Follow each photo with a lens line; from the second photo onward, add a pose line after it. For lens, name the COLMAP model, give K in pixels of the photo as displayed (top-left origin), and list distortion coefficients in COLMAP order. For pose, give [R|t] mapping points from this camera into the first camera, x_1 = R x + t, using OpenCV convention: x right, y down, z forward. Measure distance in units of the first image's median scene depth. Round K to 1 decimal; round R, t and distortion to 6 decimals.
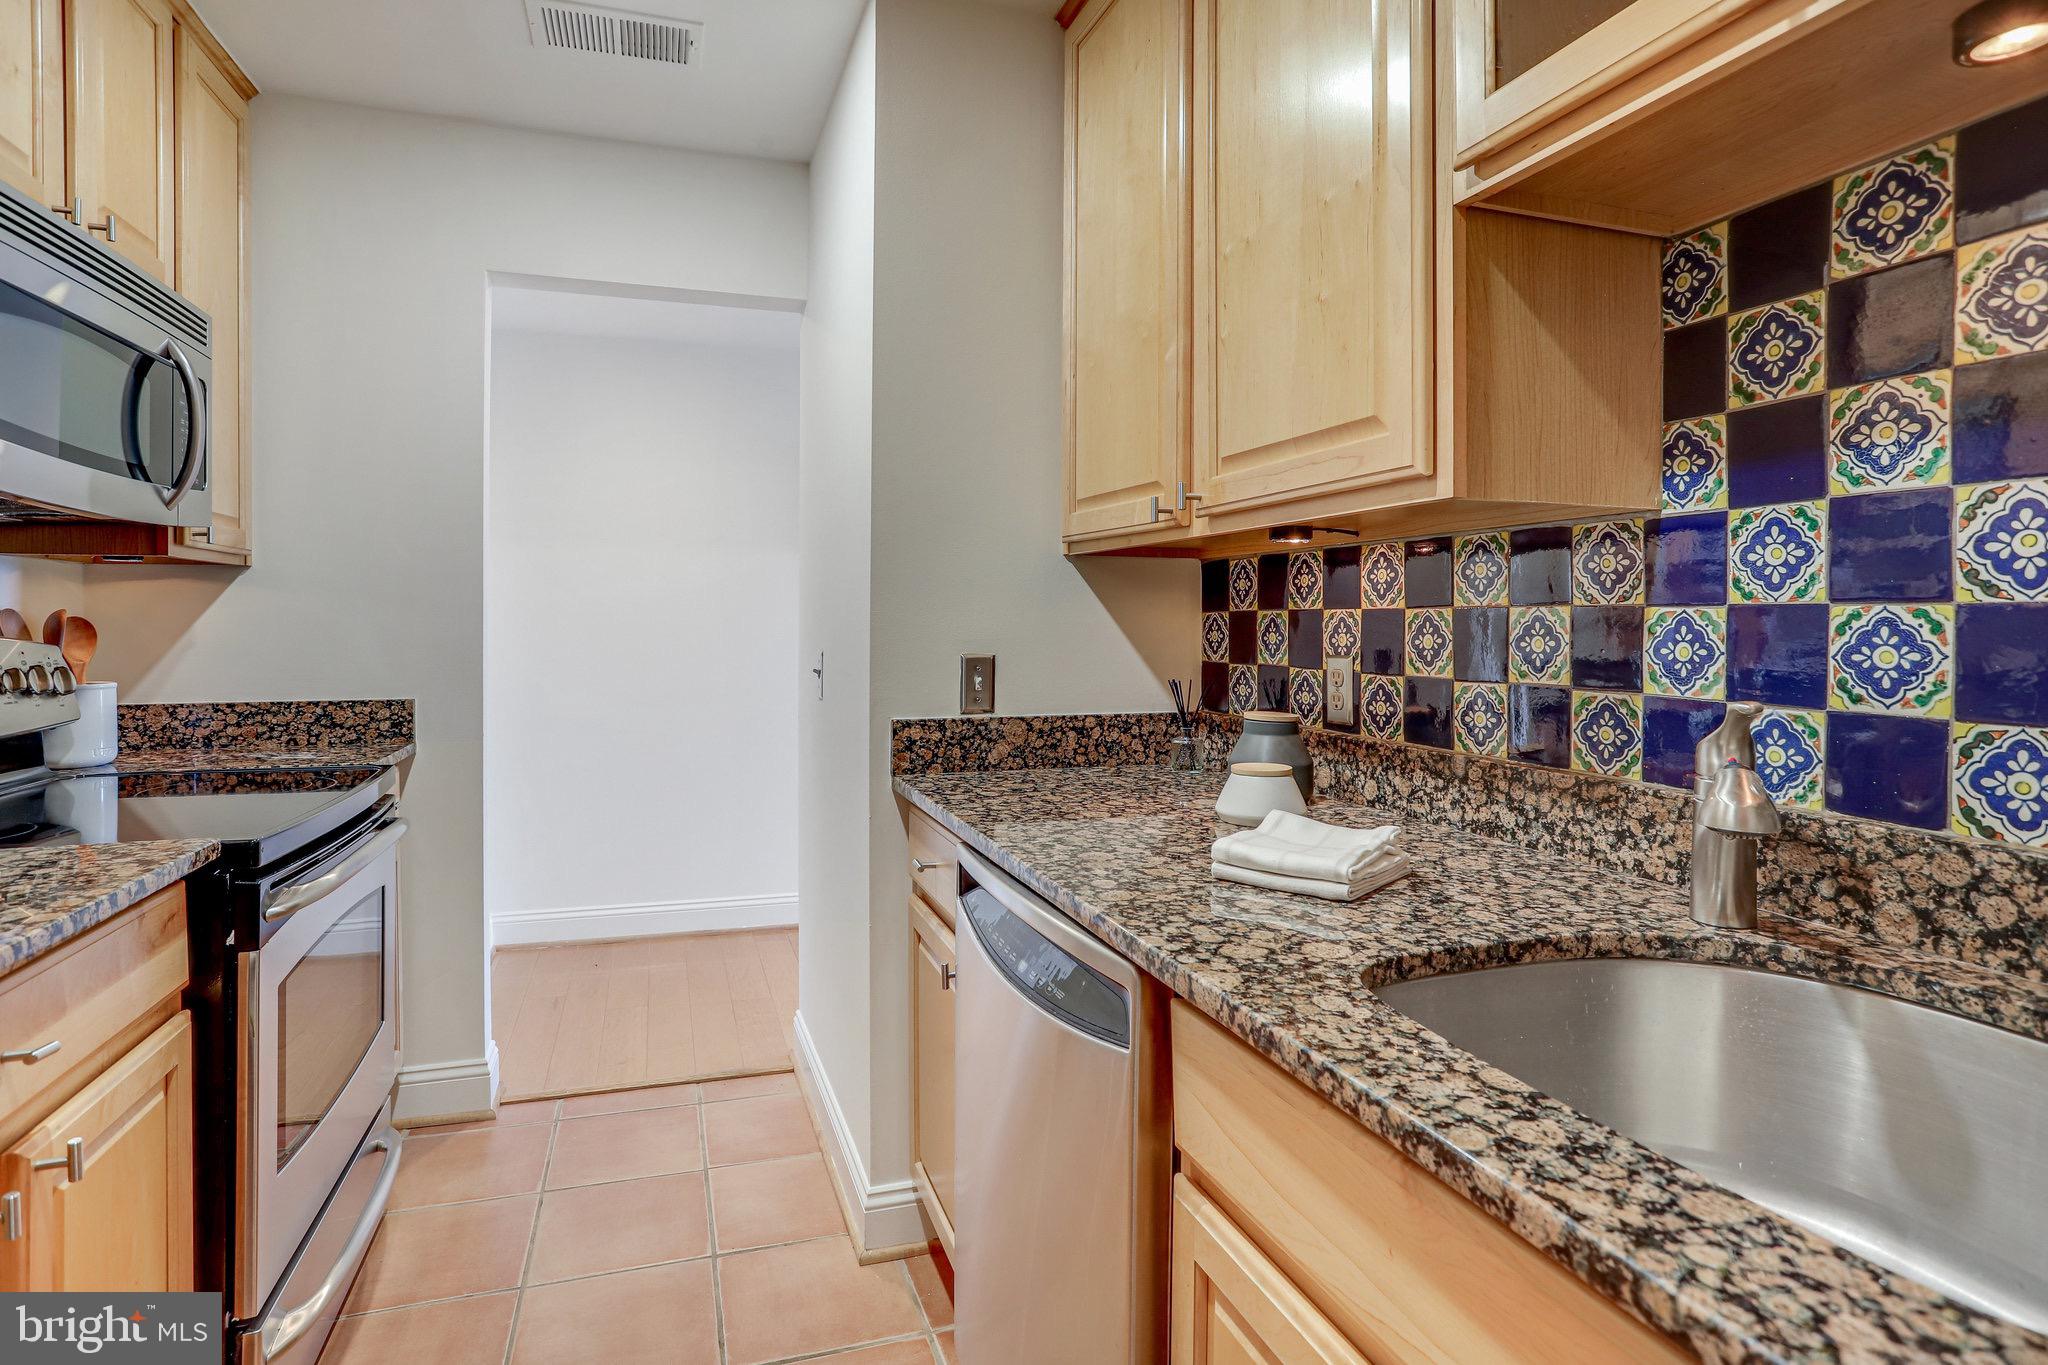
lens RADIAL K [[1036.2, 0, 1039.3], [0, 1036.2, 634.1], [0, 0, 1]] dist [-0.047478, 0.026694]
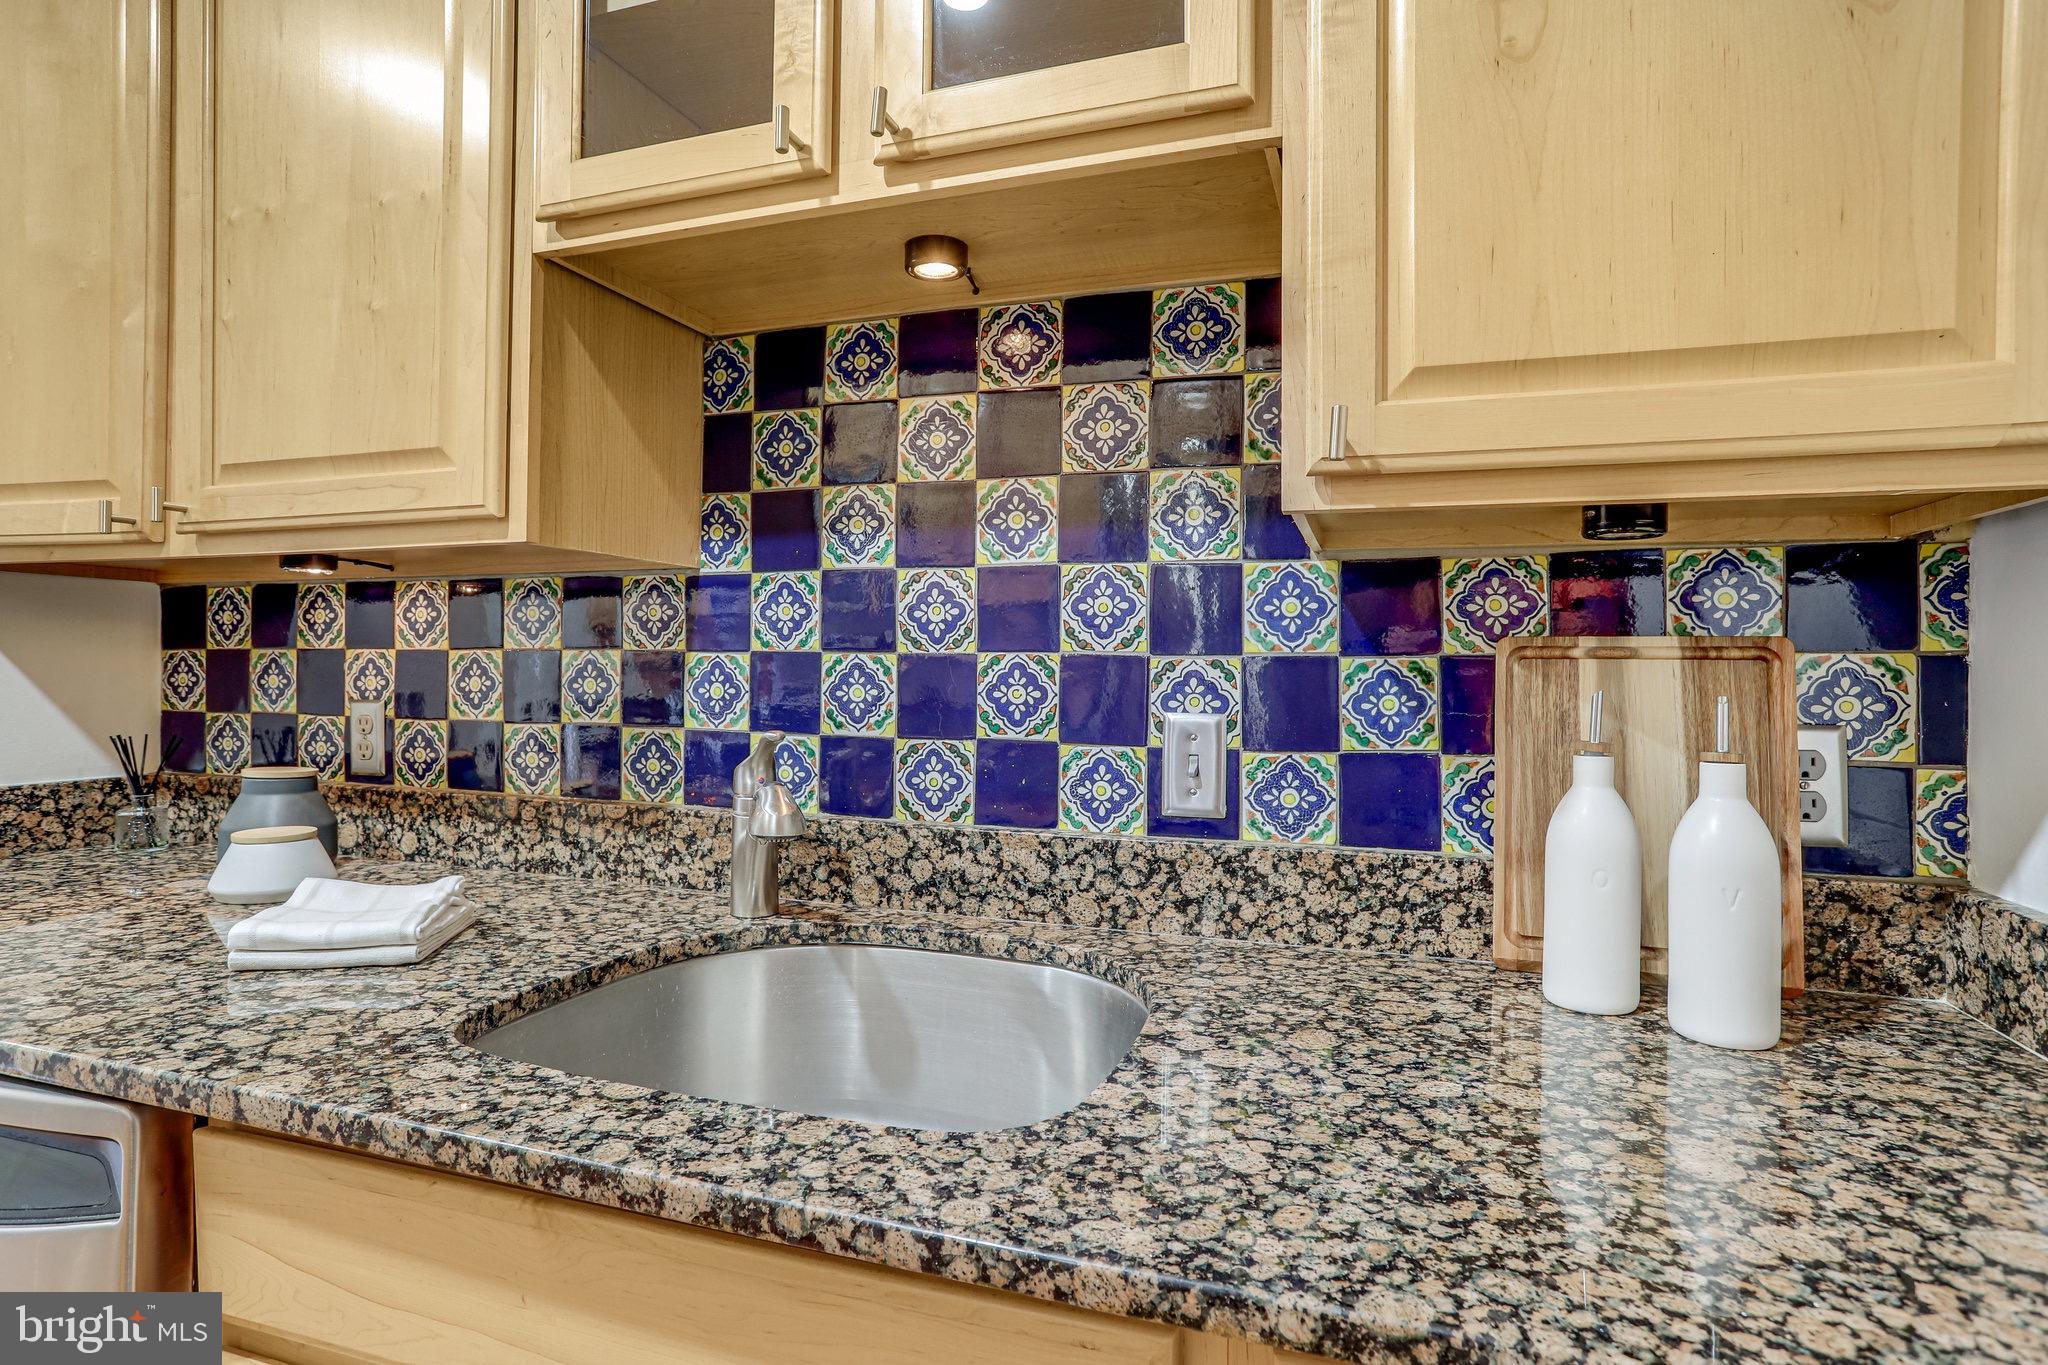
lens RADIAL K [[1013.9, 0, 1014.6], [0, 1013.9, 672.0], [0, 0, 1]] dist [-0.054595, 0.027327]
pose [[0.618086, 0.000179, 0.786110, -0.071401], [0.002176, 0.999996, -0.001939, -0.001482], [-0.786107, 0.002909, 0.618083, 0.014398]]
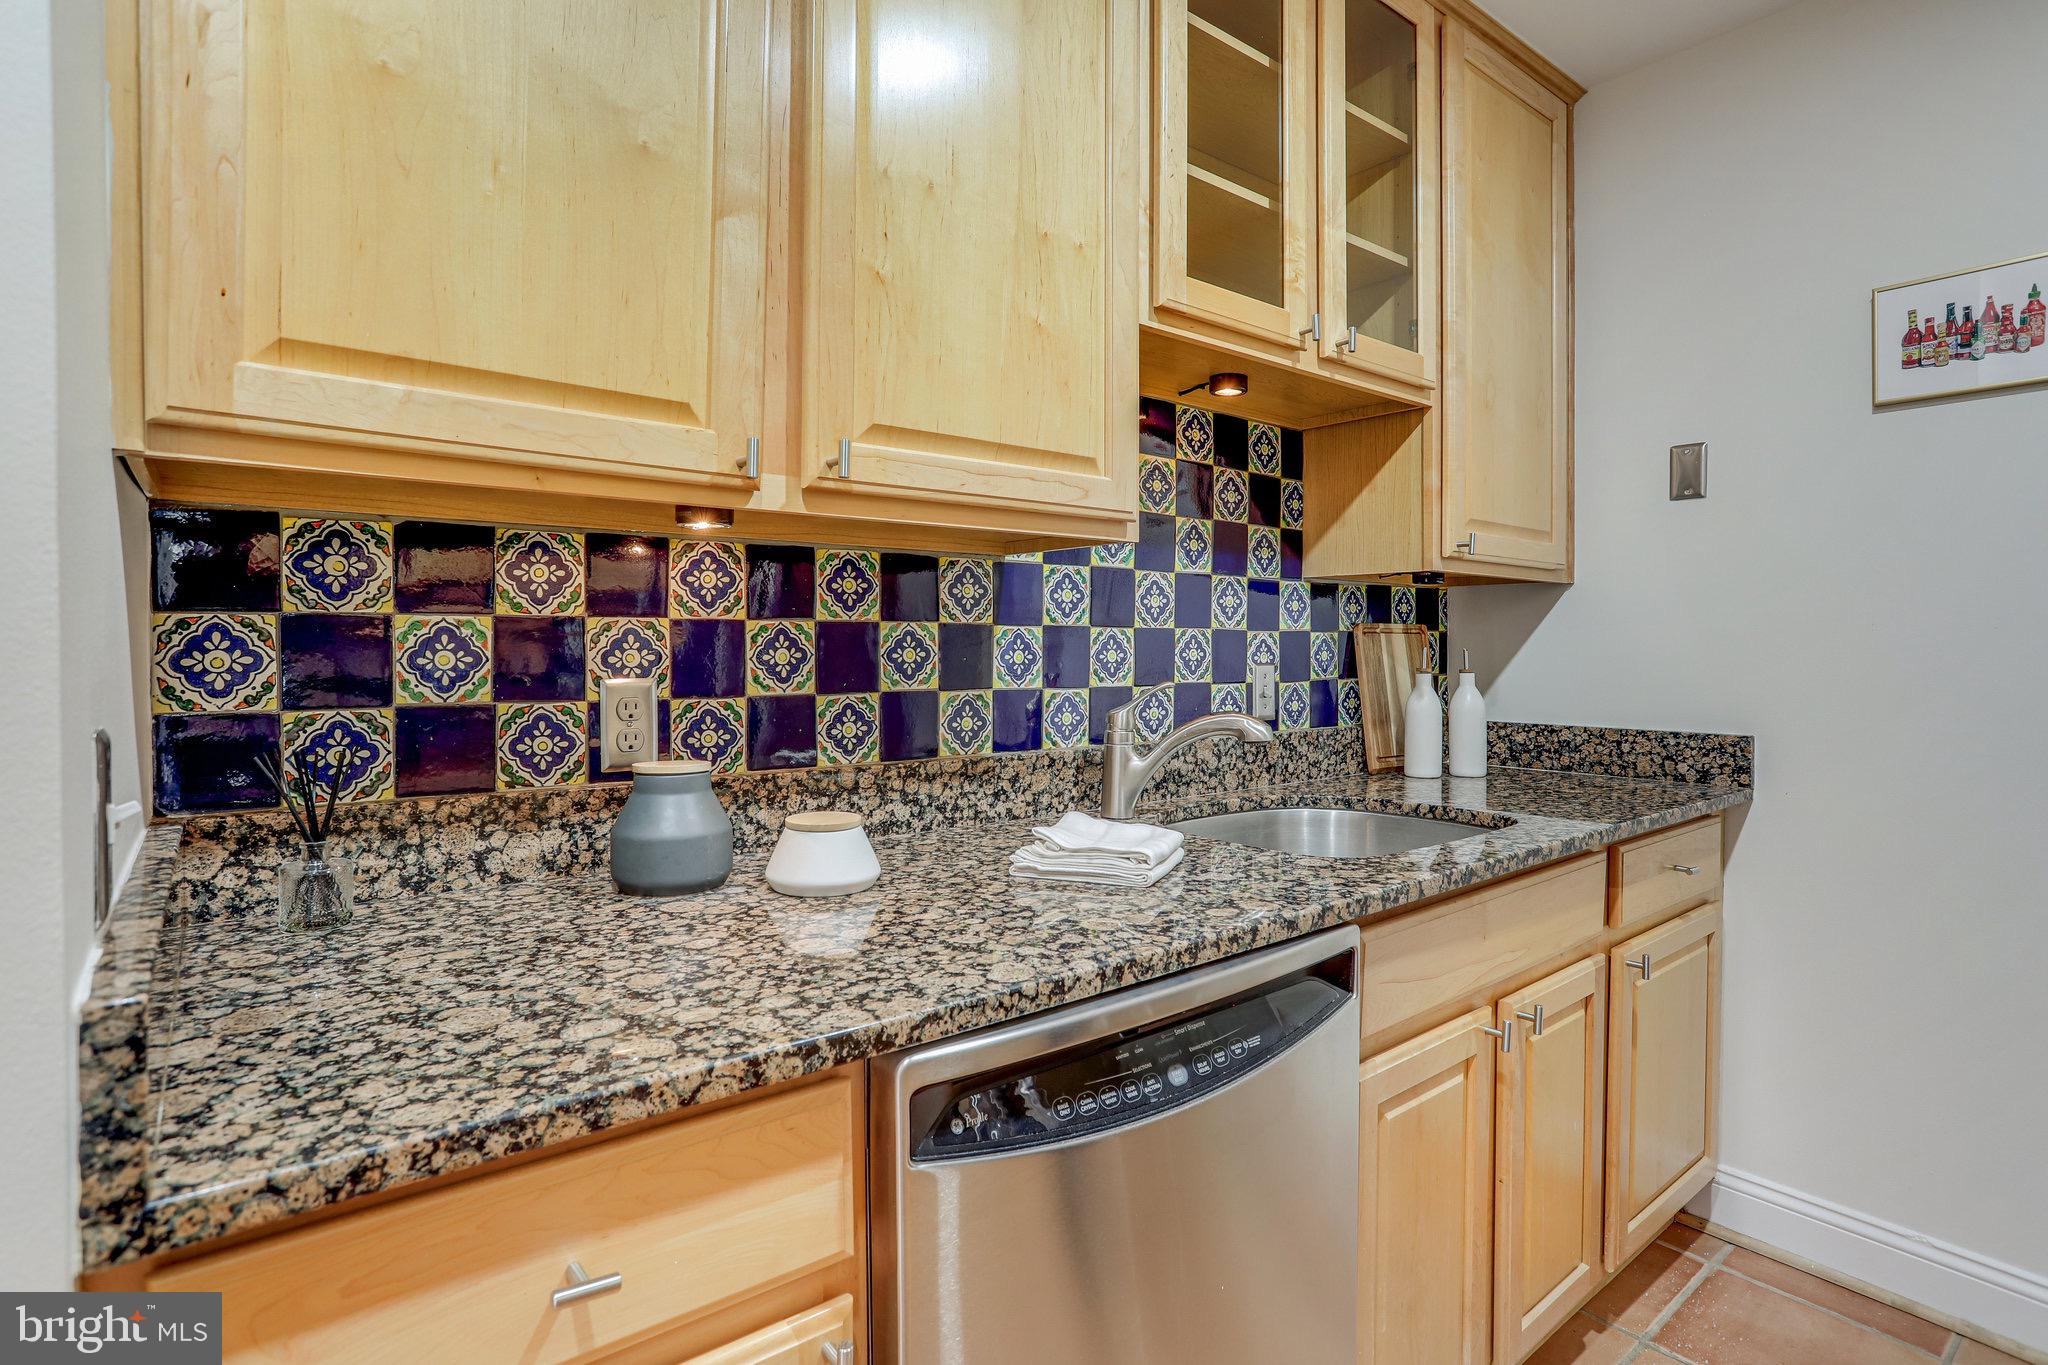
lens RADIAL K [[1013.9, 0, 1042.1], [0, 1013.9, 650.9], [0, 0, 1]] dist [-0.054595, 0.027327]
pose [[-0.316993, -0.015344, 0.948304, -0.763454], [0.005147, 0.999827, 0.017898, -0.017403], [-0.948414, 0.010554, -0.316859, 1.462467]]
